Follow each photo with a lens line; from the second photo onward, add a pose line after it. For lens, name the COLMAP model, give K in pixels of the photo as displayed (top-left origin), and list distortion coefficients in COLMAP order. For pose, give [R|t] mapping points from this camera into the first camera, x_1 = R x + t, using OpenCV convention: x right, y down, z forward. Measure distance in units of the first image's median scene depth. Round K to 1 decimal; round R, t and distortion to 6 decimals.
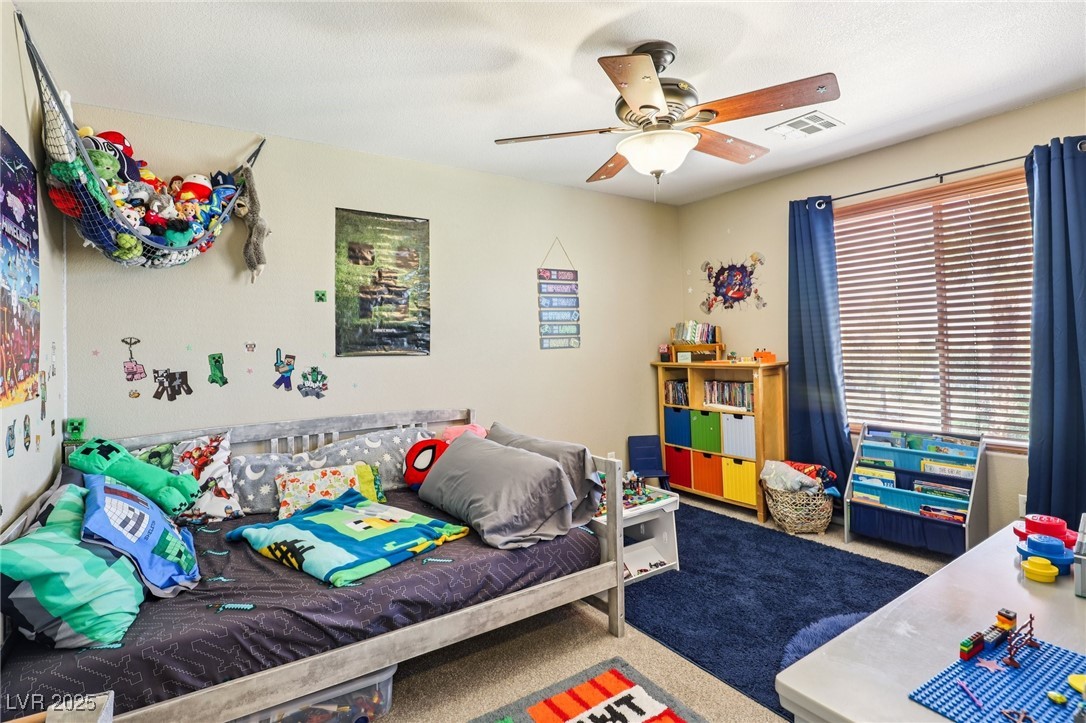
lens RADIAL K [[521.9, 0, 541.4], [0, 521.9, 353.0], [0, 0, 1]] dist [-0.047724, 0.014554]
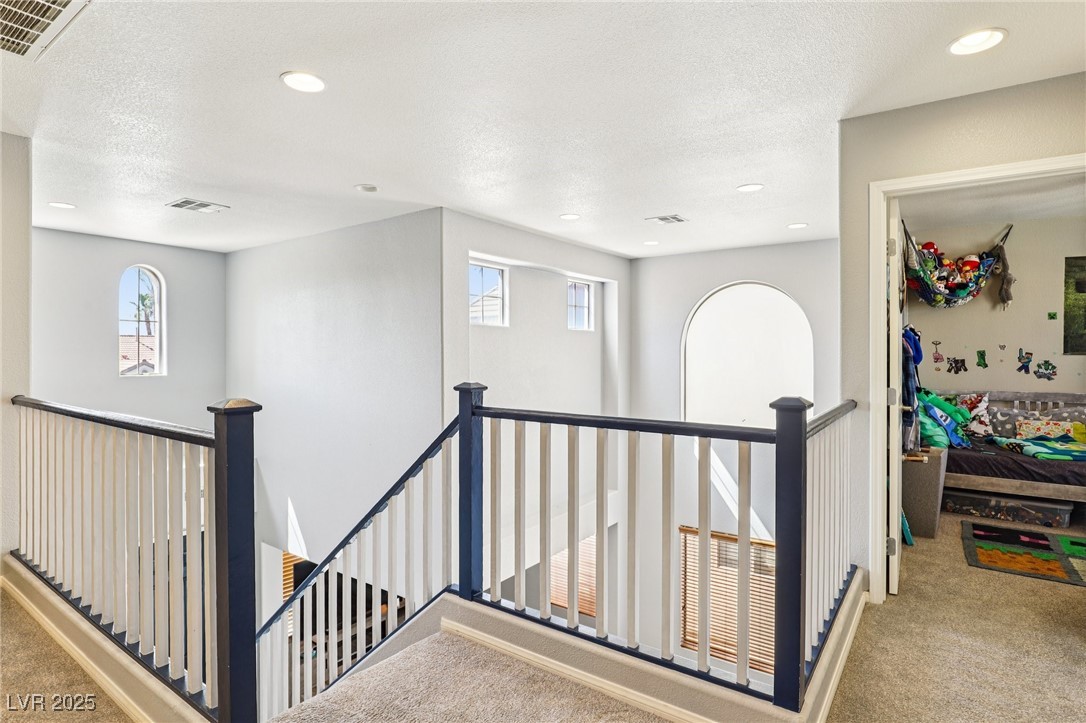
lens RADIAL K [[575.5, 0, 541.7], [0, 575.5, 333.2], [0, 0, 1]] dist [-0.021150, 0.000831]
pose [[0.346654, 0.000042, -0.937993, 0.768012], [-0.025249, 0.999638, -0.009287, -0.001648], [0.937653, 0.026903, 0.346530, -1.245813]]
